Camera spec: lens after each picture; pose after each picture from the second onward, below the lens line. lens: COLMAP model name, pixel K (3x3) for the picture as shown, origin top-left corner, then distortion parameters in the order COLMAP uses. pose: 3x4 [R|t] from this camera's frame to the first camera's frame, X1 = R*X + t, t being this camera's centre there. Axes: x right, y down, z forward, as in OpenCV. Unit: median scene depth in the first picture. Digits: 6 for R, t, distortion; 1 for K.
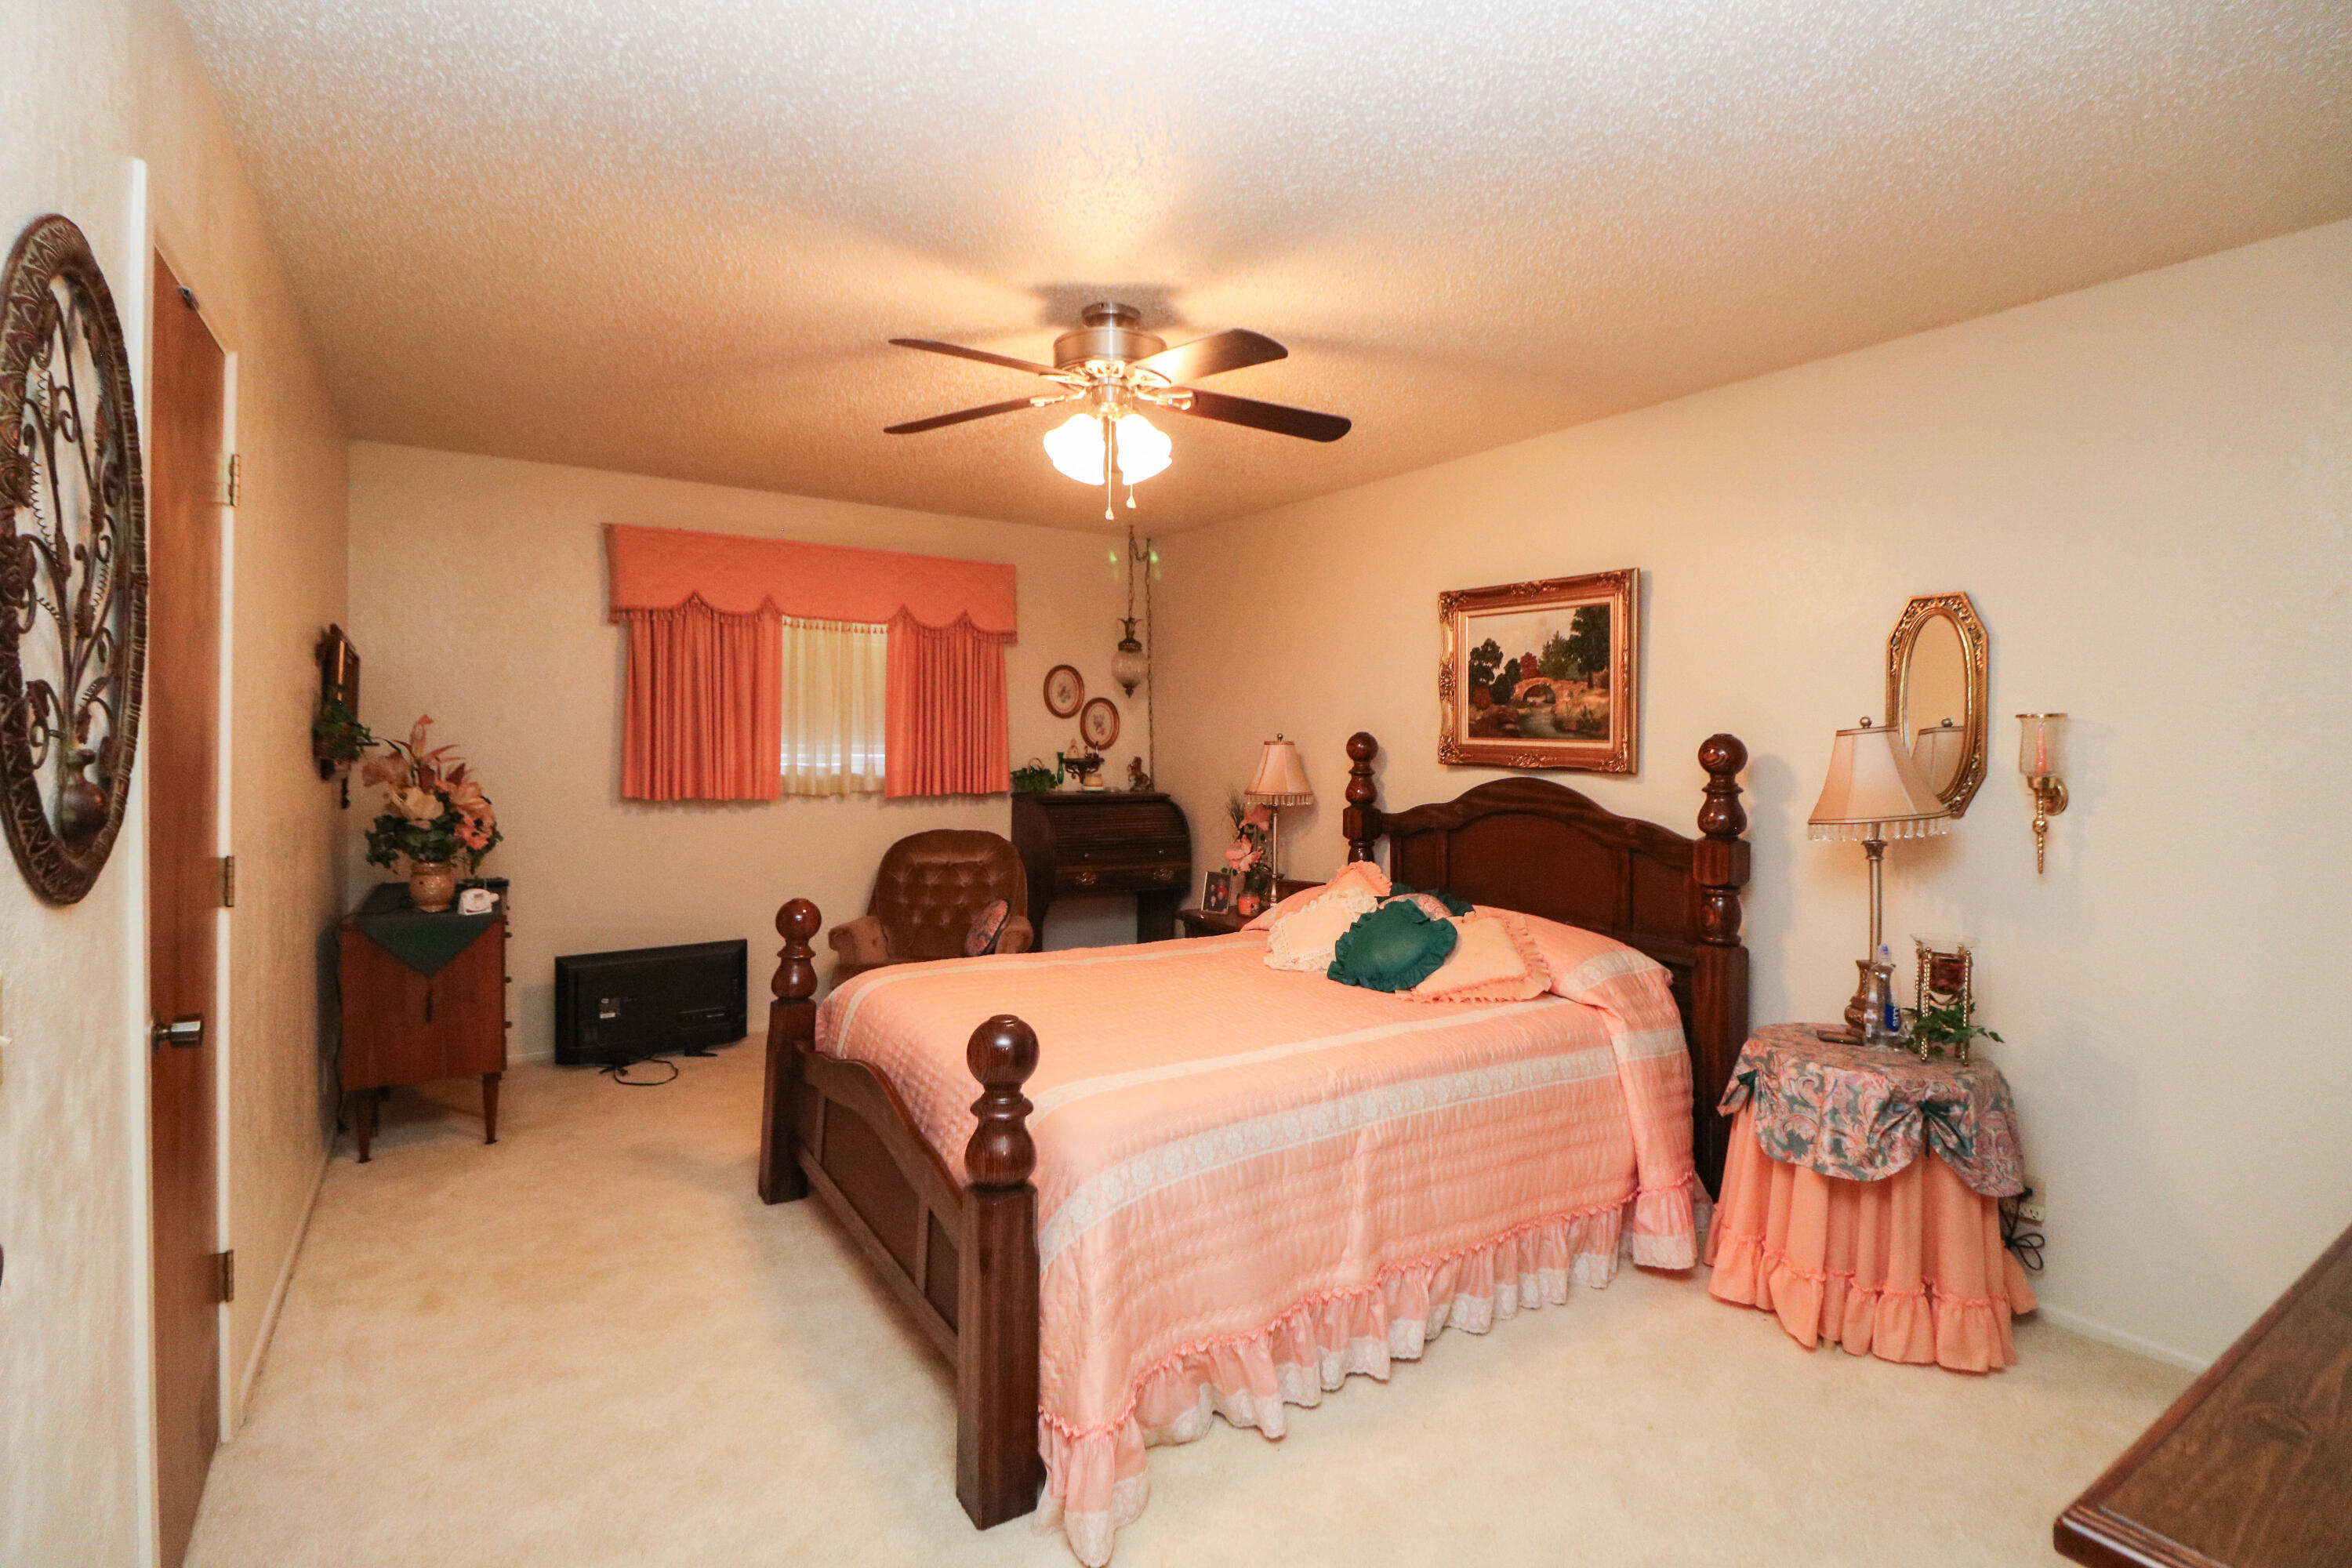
lens RADIAL K [[1115.1, 0, 1158.0], [0, 1115.1, 770.2], [0, 0, 1]] dist [0.000279, -0.000337]
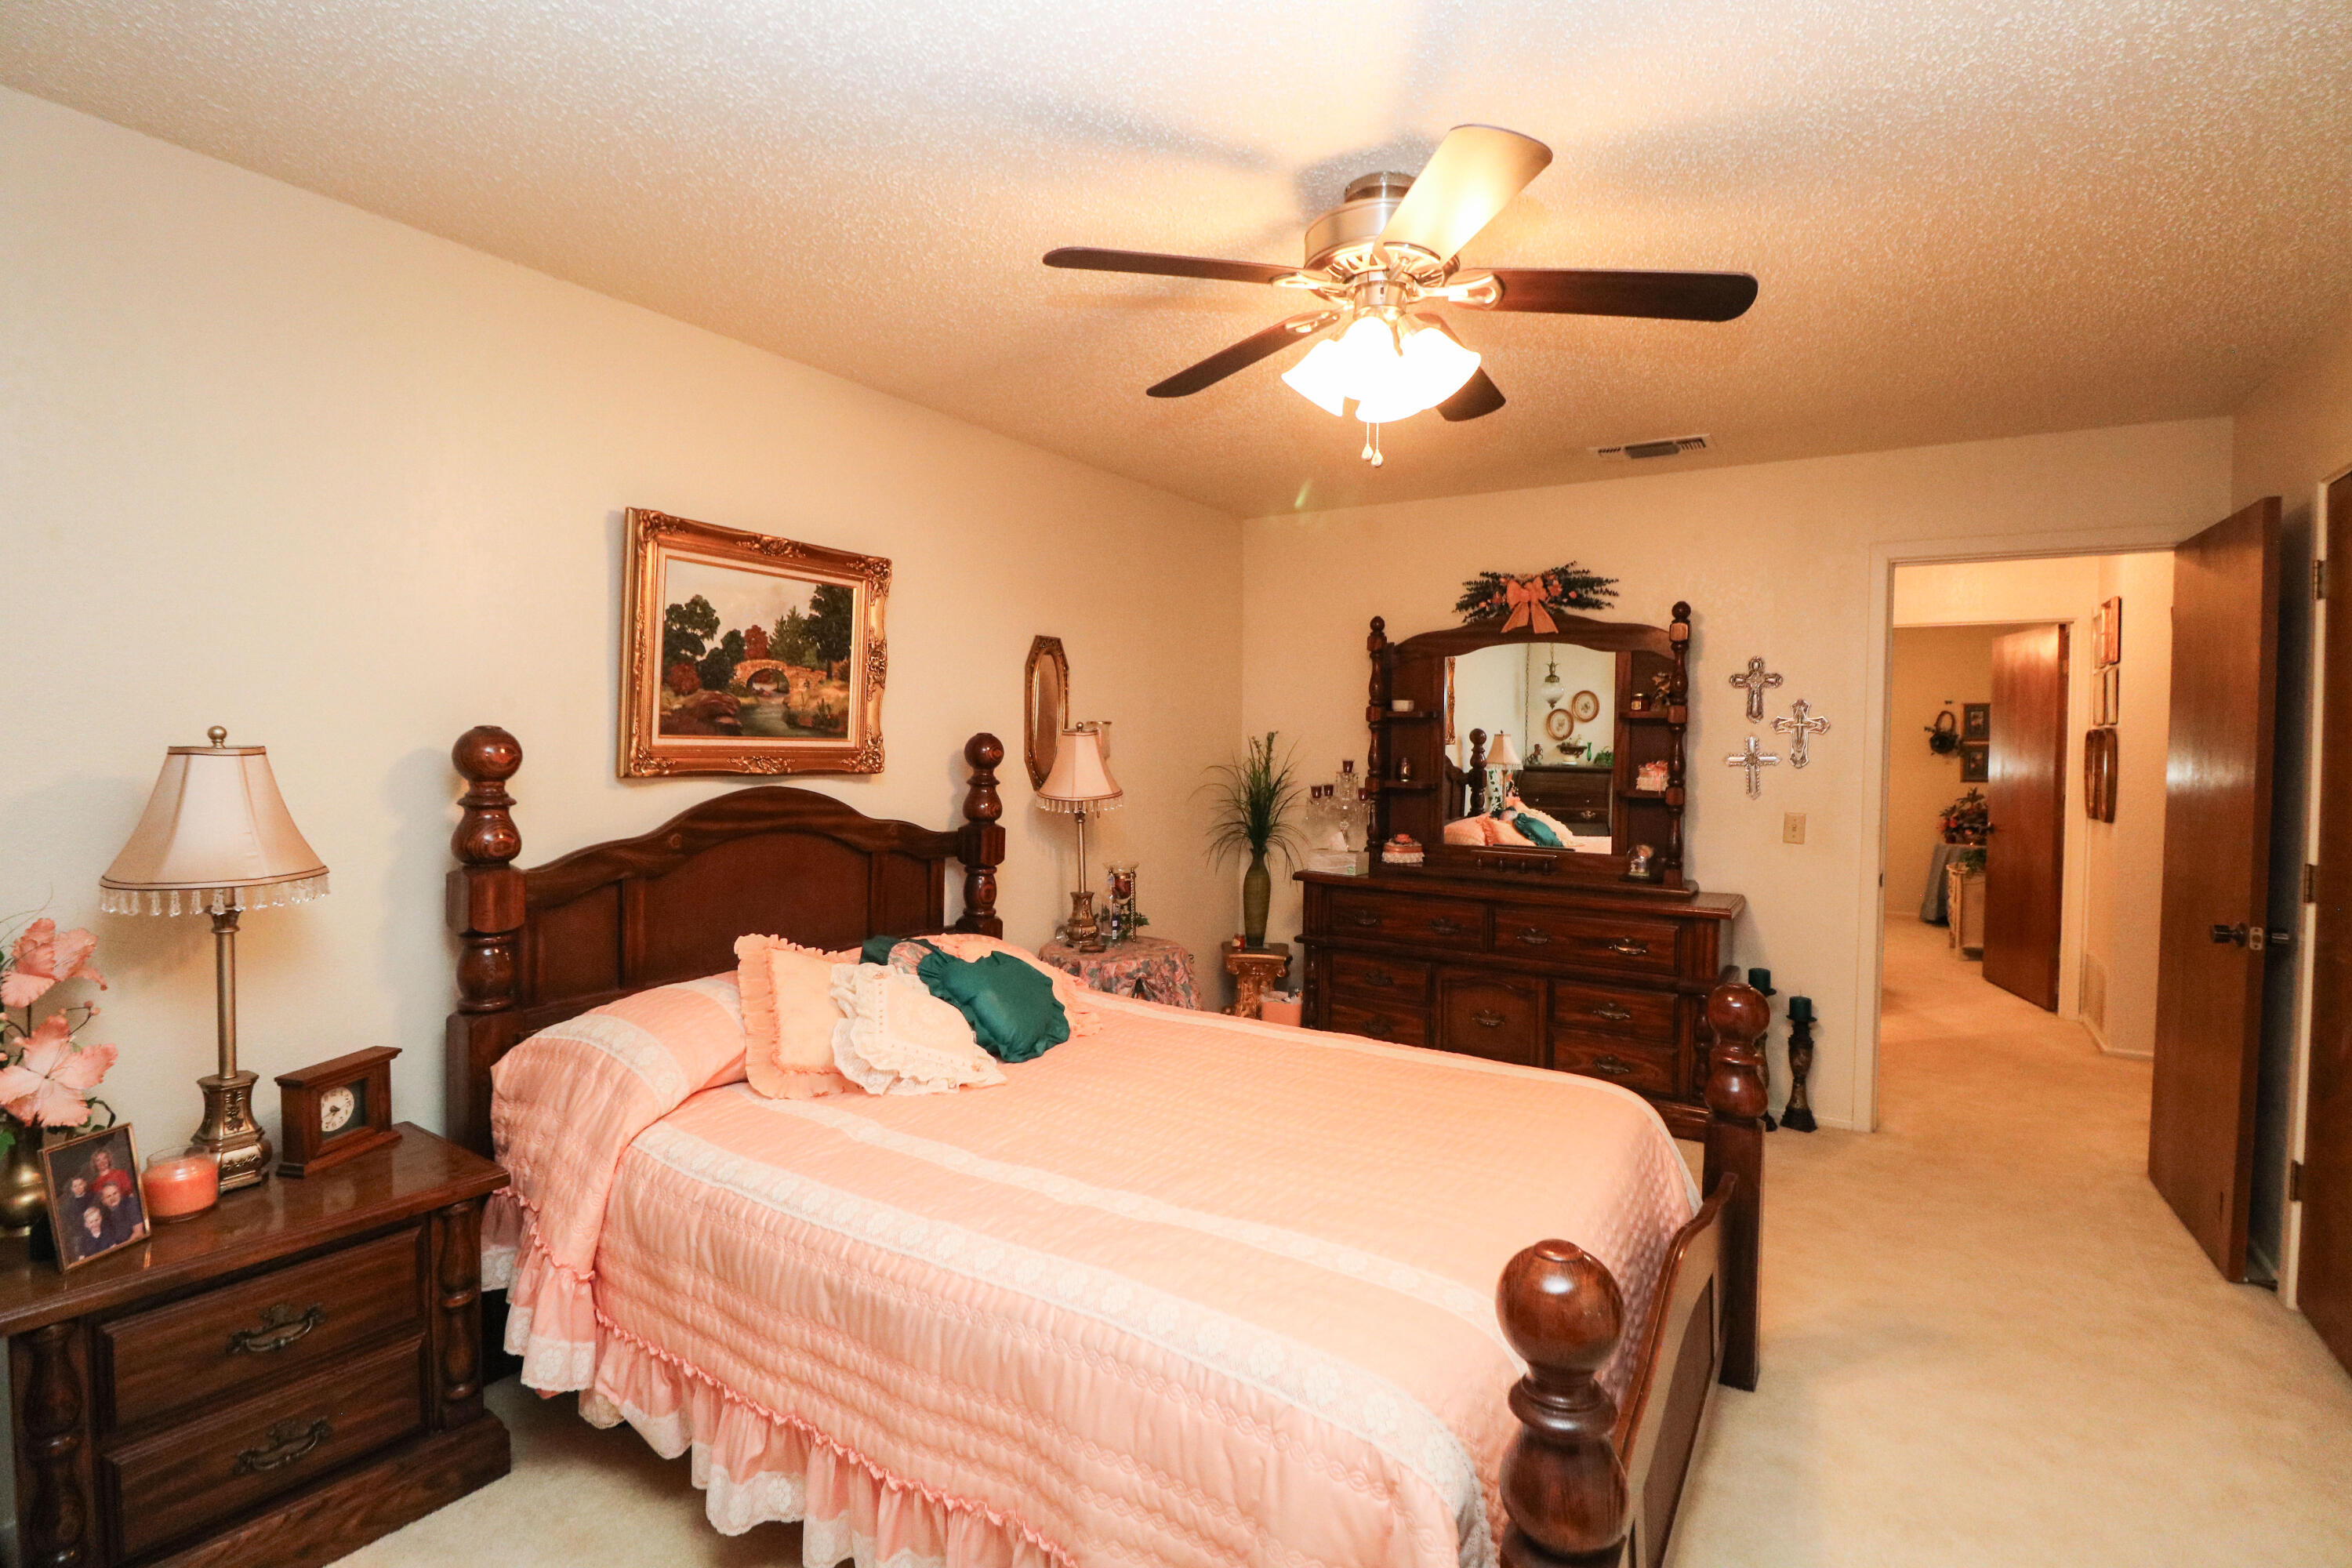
lens RADIAL K [[1115.1, 0, 1158.0], [0, 1115.1, 770.2], [0, 0, 1]] dist [0.000279, -0.000337]
pose [[-0.429599, -0.023859, 0.902705, -0.496297], [0.029383, 0.998752, 0.040381, -0.028731], [-0.902542, 0.043872, -0.428362, 1.101724]]
